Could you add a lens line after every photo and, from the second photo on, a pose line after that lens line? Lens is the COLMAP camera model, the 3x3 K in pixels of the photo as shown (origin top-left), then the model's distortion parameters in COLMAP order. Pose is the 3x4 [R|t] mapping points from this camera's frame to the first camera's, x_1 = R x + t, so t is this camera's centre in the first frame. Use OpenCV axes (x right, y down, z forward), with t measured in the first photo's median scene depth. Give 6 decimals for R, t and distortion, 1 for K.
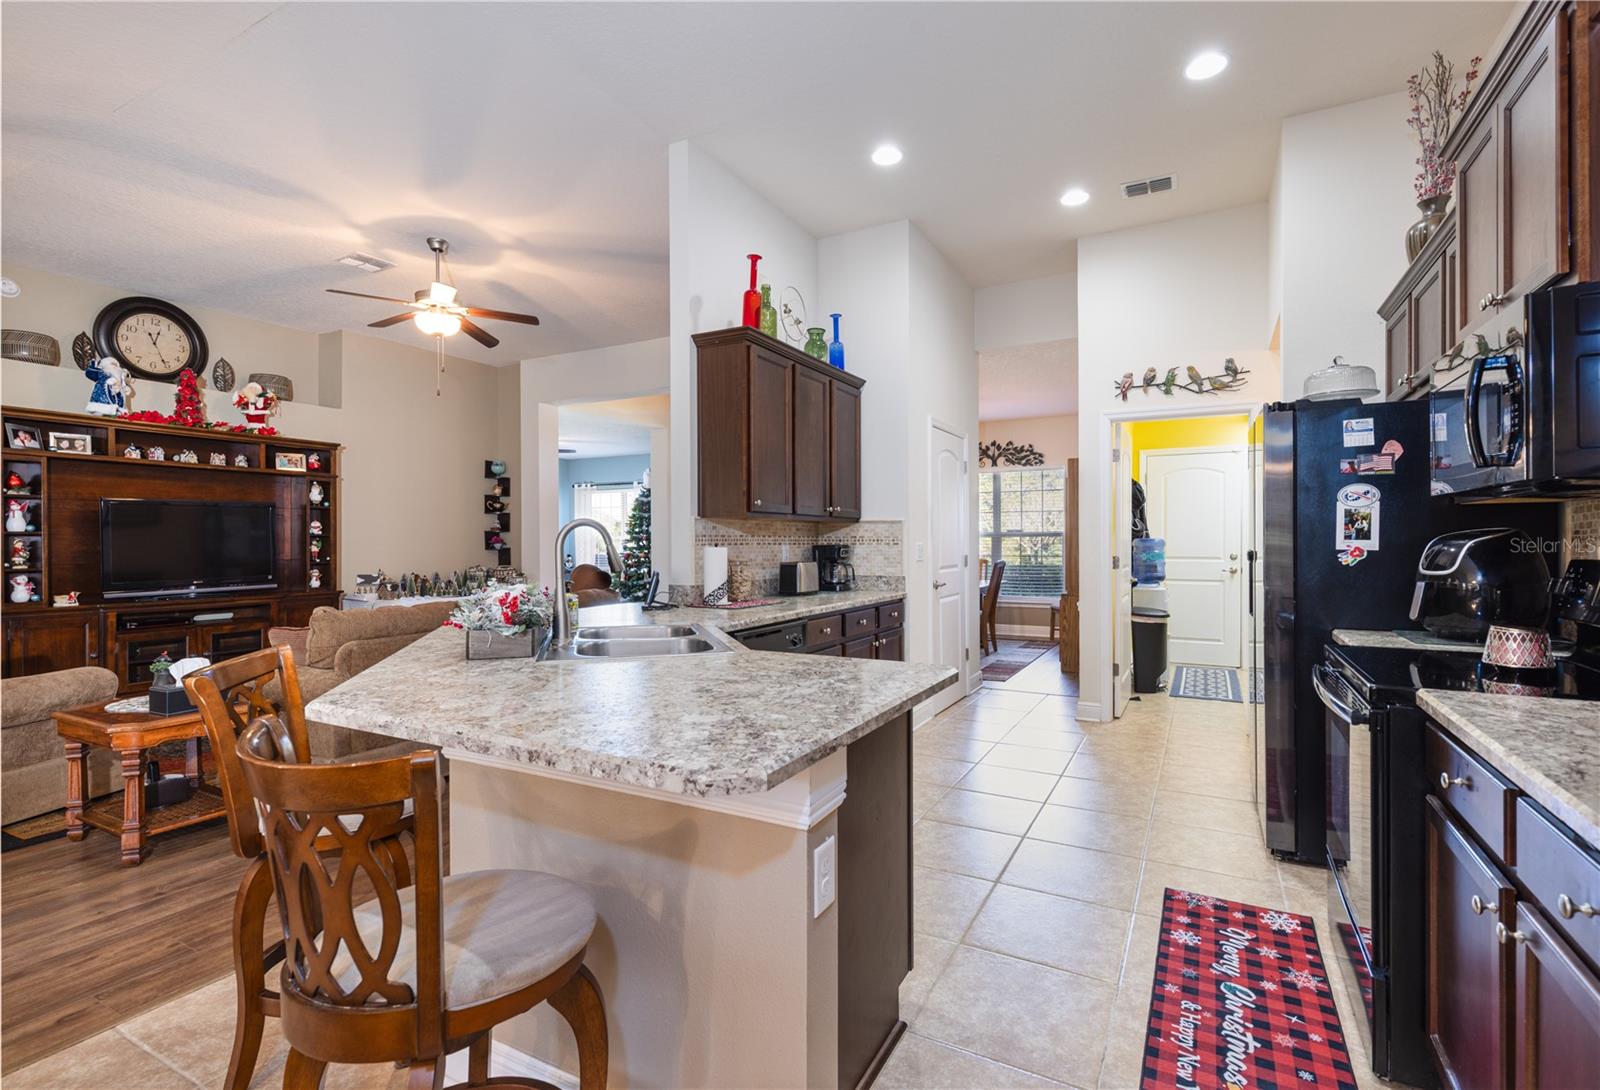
lens RADIAL K [[735.3, 0, 816.7], [0, 735.3, 545.1], [0, 0, 1]] dist [0.002164, 0.001870]
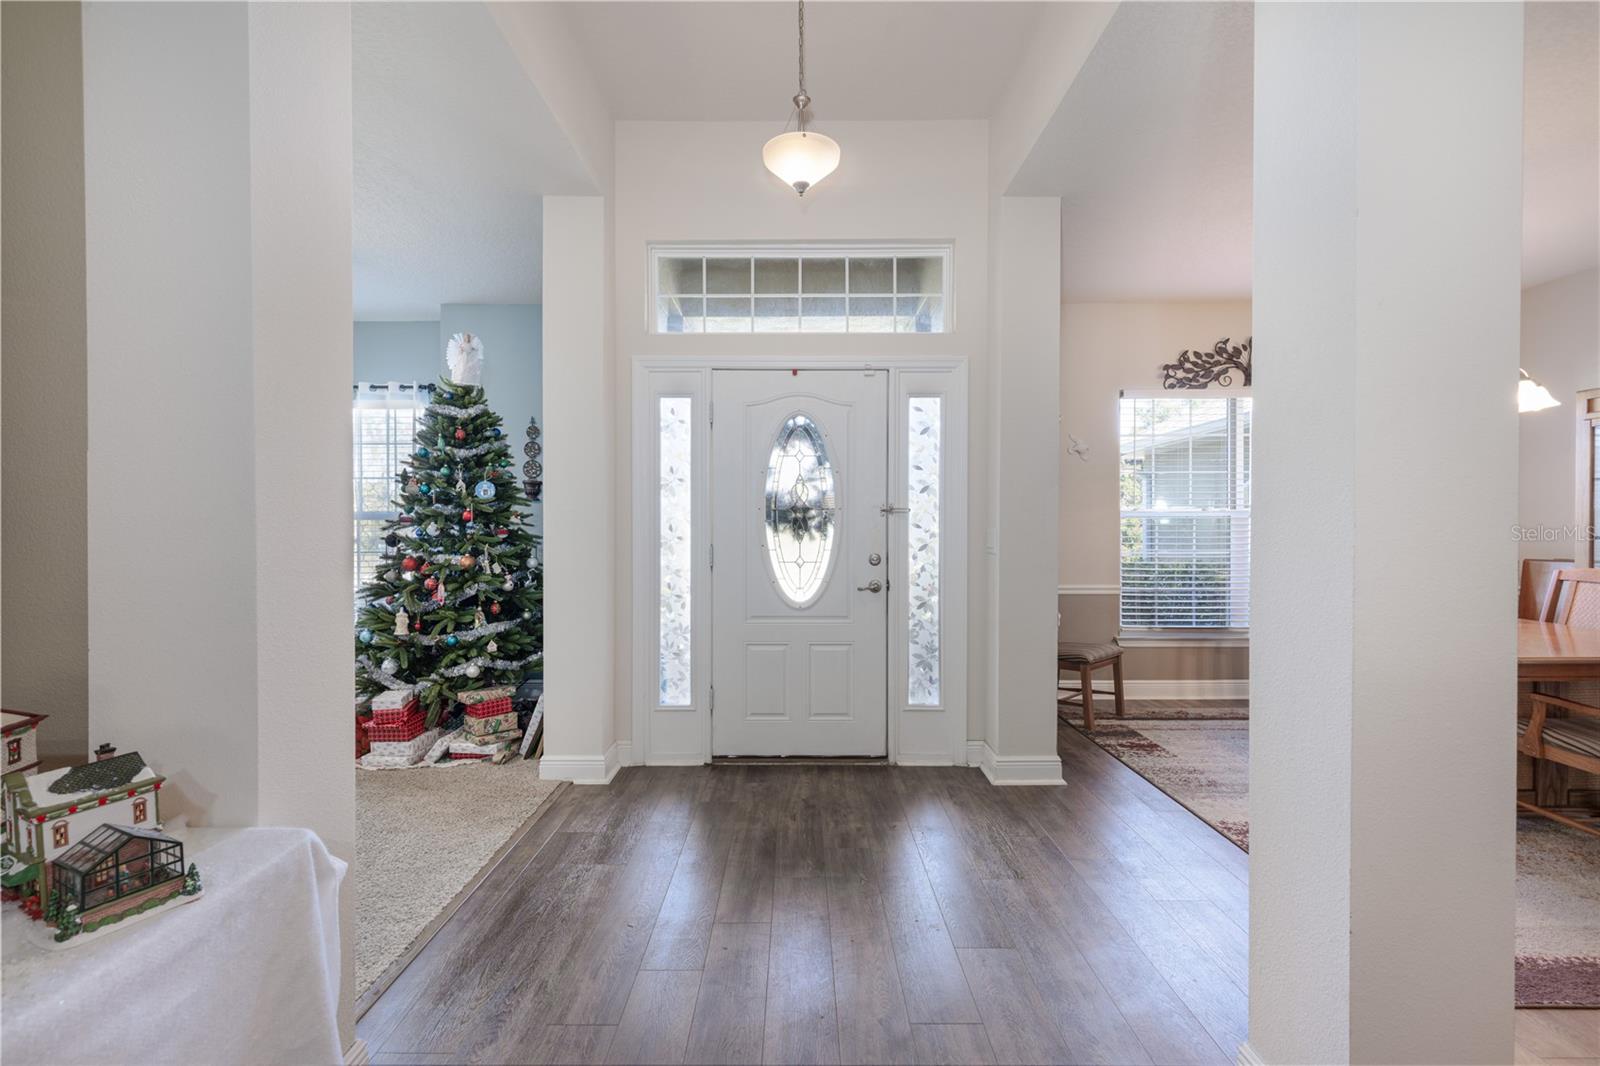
lens RADIAL K [[717.2, 0, 801.2], [0, 717.2, 528.6], [0, 0, 1]] dist [0.007142, -0.001422]
pose [[0.882306, 0.000191, 0.470676, -0.577095], [0.000362, 0.999999, -0.001086, -0.003974], [-0.470676, 0.001128, 0.882306, 1.349680]]
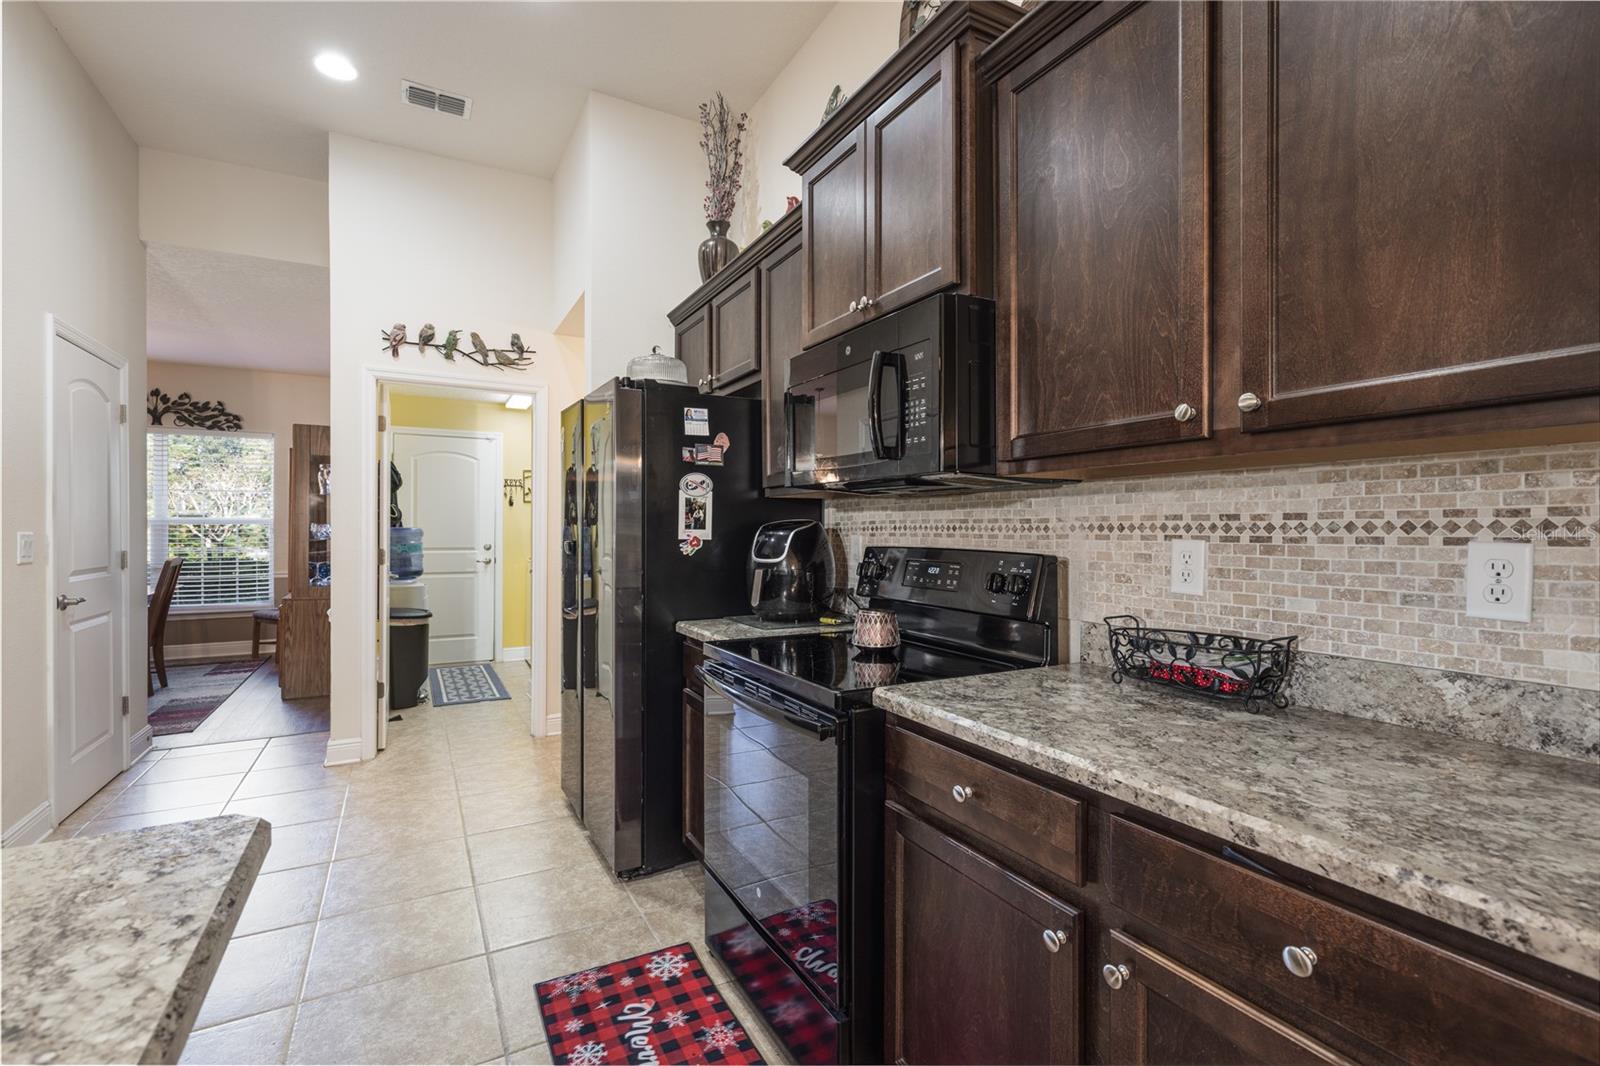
lens RADIAL K [[717.2, 0, 799.6], [0, 717.2, 531.7], [0, 0, 1]] dist [0.007142, -0.001422]
pose [[0.549130, 0.003116, 0.835731, 0.001301], [0.001094, 0.999990, -0.004447, 0.000244], [-0.835736, 0.003356, 0.549121, 0.189101]]
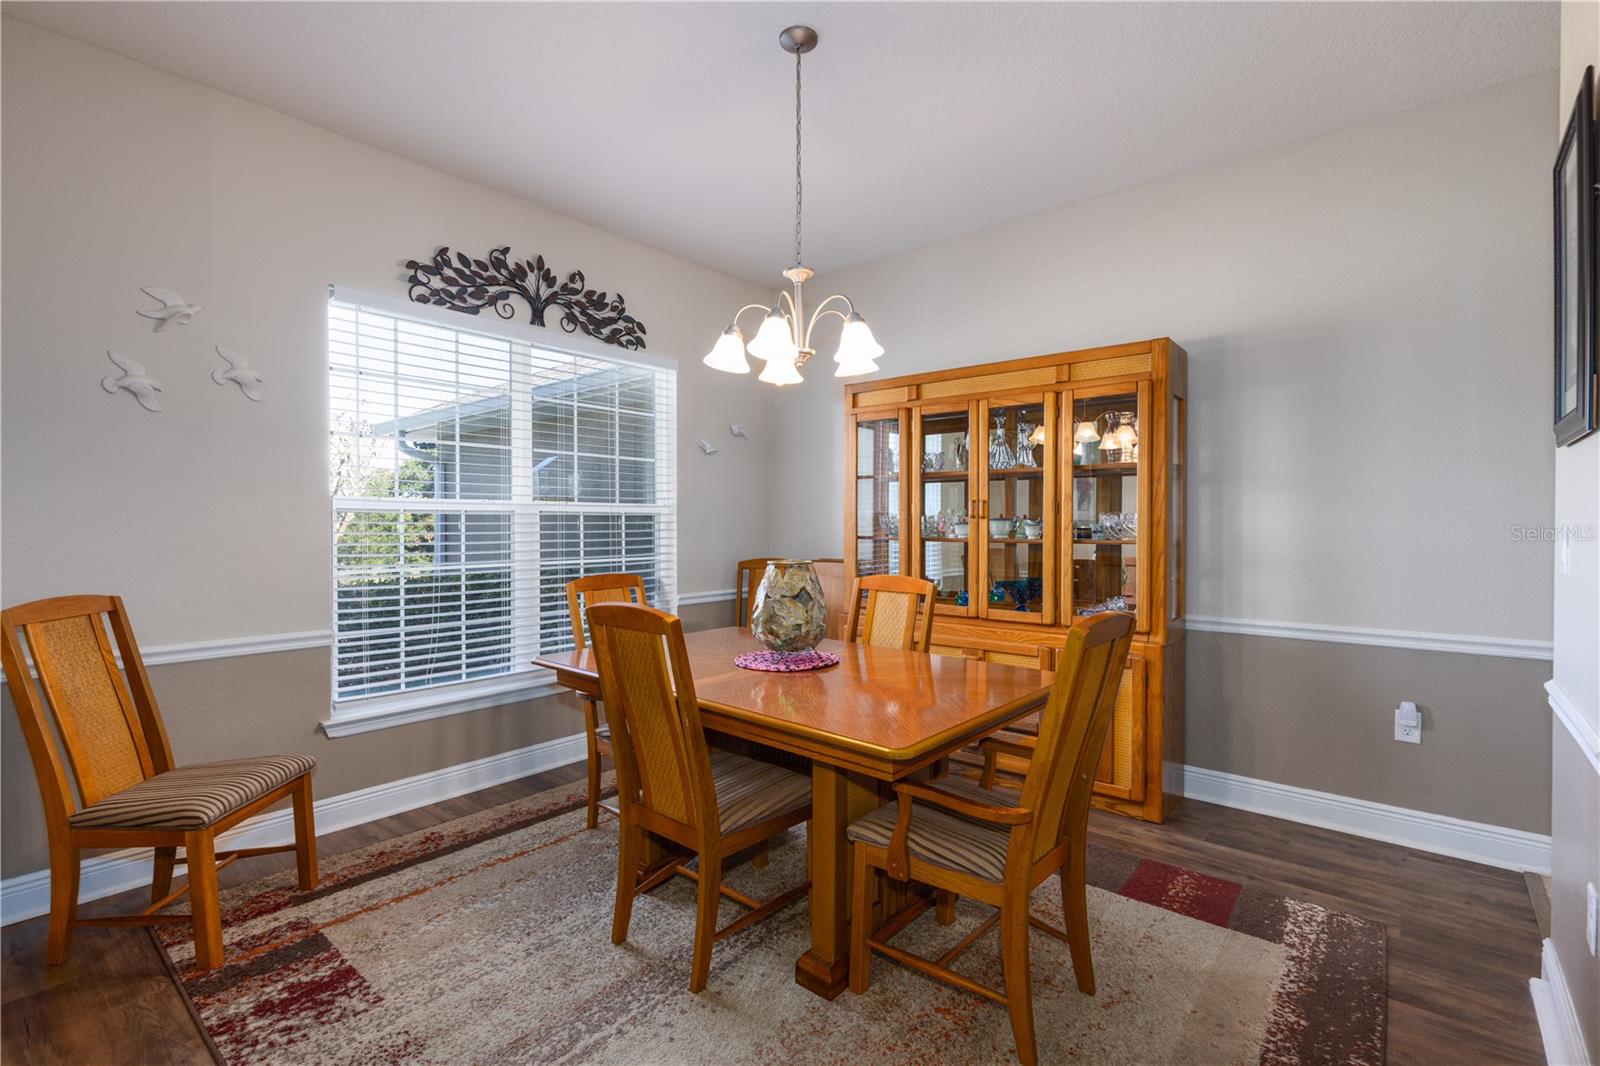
lens RADIAL K [[717.2, 0, 774.9], [0, 717.2, 522.9], [0, 0, 1]] dist [0.007142, -0.001422]
pose [[0.239363, 0.011190, 0.970866, -0.162462], [0.006650, 0.999891, -0.013164, -0.001442], [-0.970907, 0.009607, 0.239263, 1.557059]]
